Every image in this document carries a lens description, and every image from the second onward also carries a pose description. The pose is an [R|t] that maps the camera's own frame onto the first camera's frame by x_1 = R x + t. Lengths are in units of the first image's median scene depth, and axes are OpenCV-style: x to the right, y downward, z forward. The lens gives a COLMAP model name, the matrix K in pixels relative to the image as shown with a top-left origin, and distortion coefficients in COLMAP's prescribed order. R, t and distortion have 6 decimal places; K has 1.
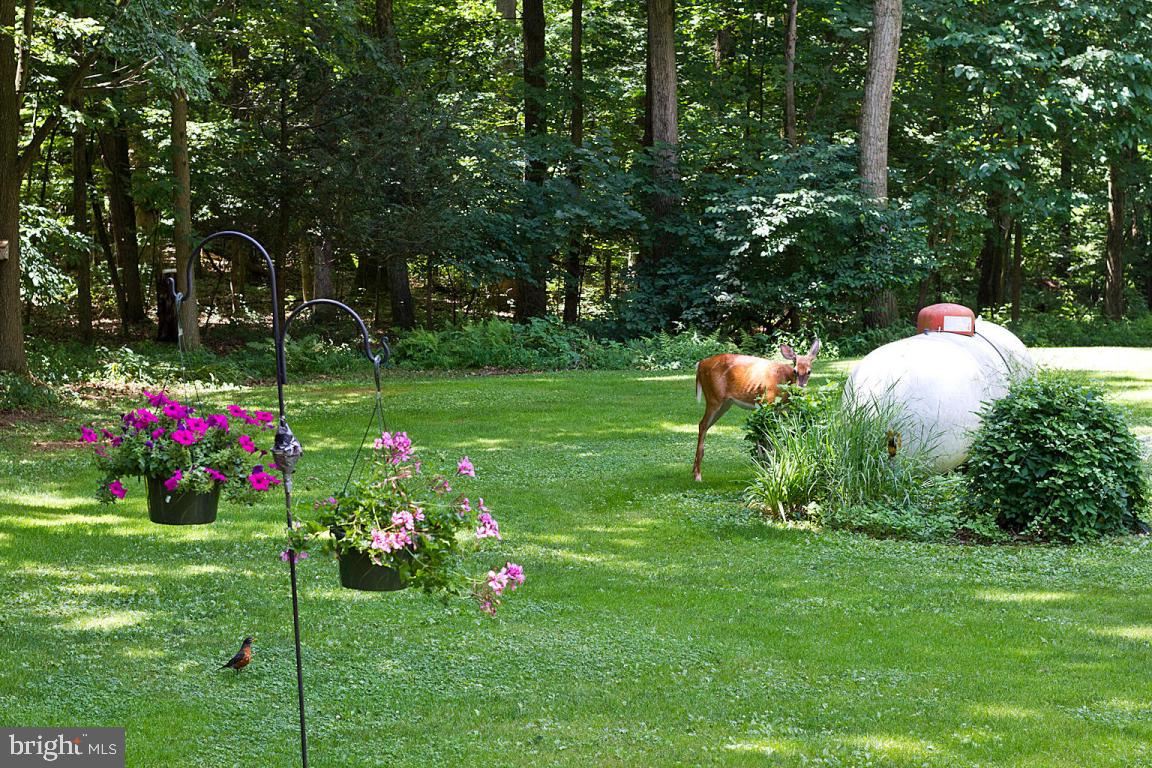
lens RADIAL K [[3770.6, 0, 576.0], [0, 3770.6, 384.0], [0, 0, 1]] dist [-0.052959, -0.493659]
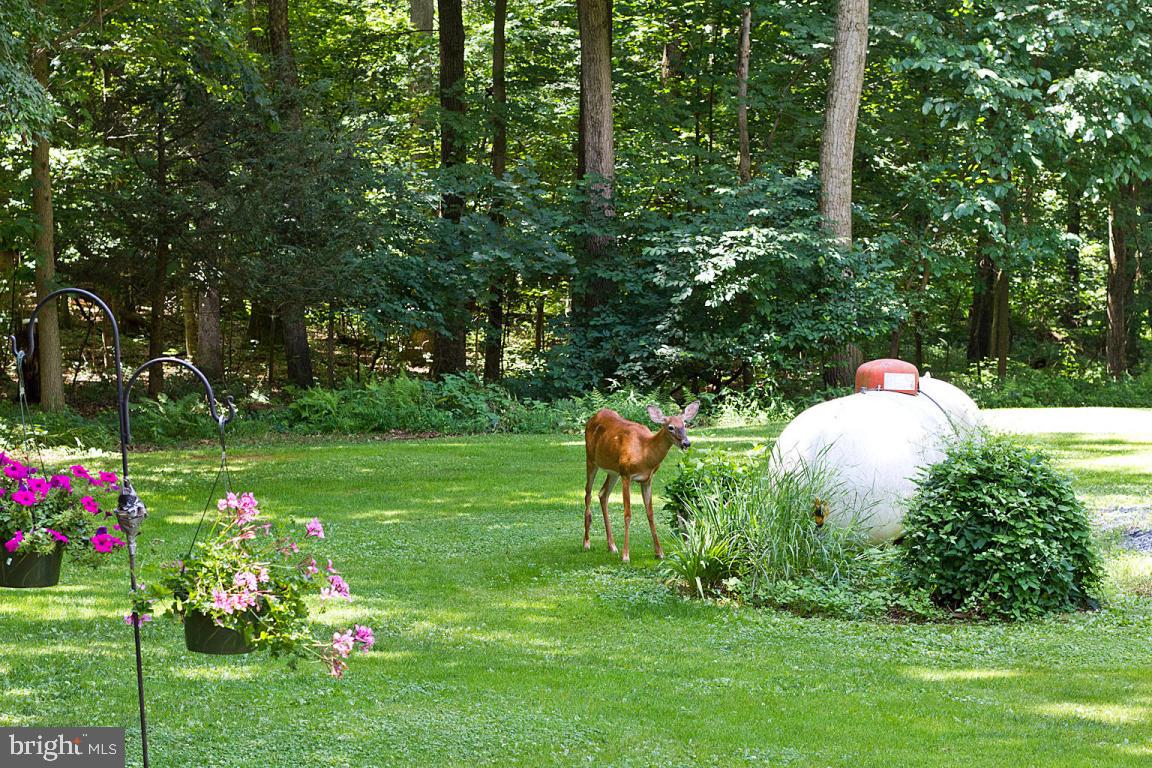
lens RADIAL K [[3770.6, 0, 576.0], [0, 3770.6, 384.0], [0, 0, 1]] dist [-0.052959, -0.493659]
pose [[0.999115, -0.000278, 0.042069, -0.018304], [0.000939, 0.999877, -0.015677, -0.001563], [-0.042060, 0.015703, 0.998992, 0.123437]]
